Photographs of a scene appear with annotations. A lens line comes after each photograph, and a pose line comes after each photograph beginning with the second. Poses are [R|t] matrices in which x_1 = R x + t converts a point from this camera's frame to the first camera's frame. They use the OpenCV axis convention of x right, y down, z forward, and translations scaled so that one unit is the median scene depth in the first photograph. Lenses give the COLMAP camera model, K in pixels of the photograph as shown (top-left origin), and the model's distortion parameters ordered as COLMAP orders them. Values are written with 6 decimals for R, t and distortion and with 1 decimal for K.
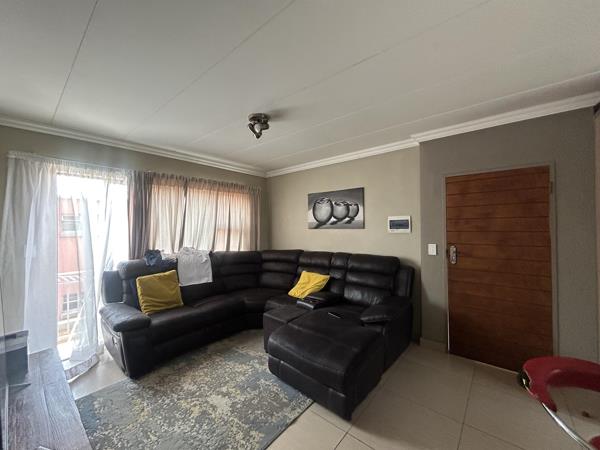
lens RADIAL K [[243.8, 0, 300.0], [0, 243.8, 225.0], [0, 0, 1]] dist [-0.000032, -0.000383]
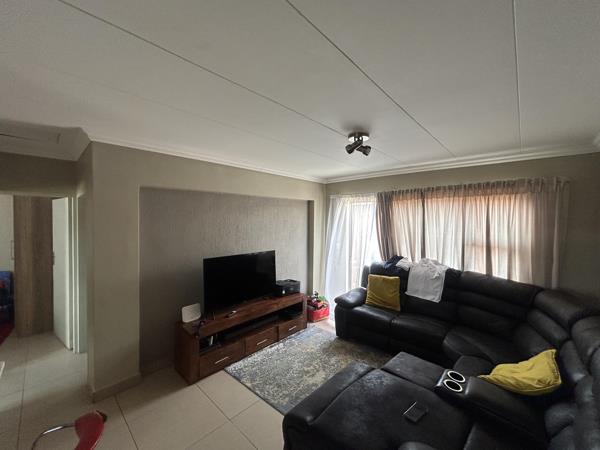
lens RADIAL K [[235.0, 0, 291.6], [0, 235.0, 223.2], [0, 0, 1]] dist [-0.000942, -0.000152]
pose [[-0.057986, 0.015343, -0.998199, 0.527114], [-0.000081, 0.999882, 0.015374, -0.070081], [0.998317, 0.000973, -0.057978, 0.527669]]
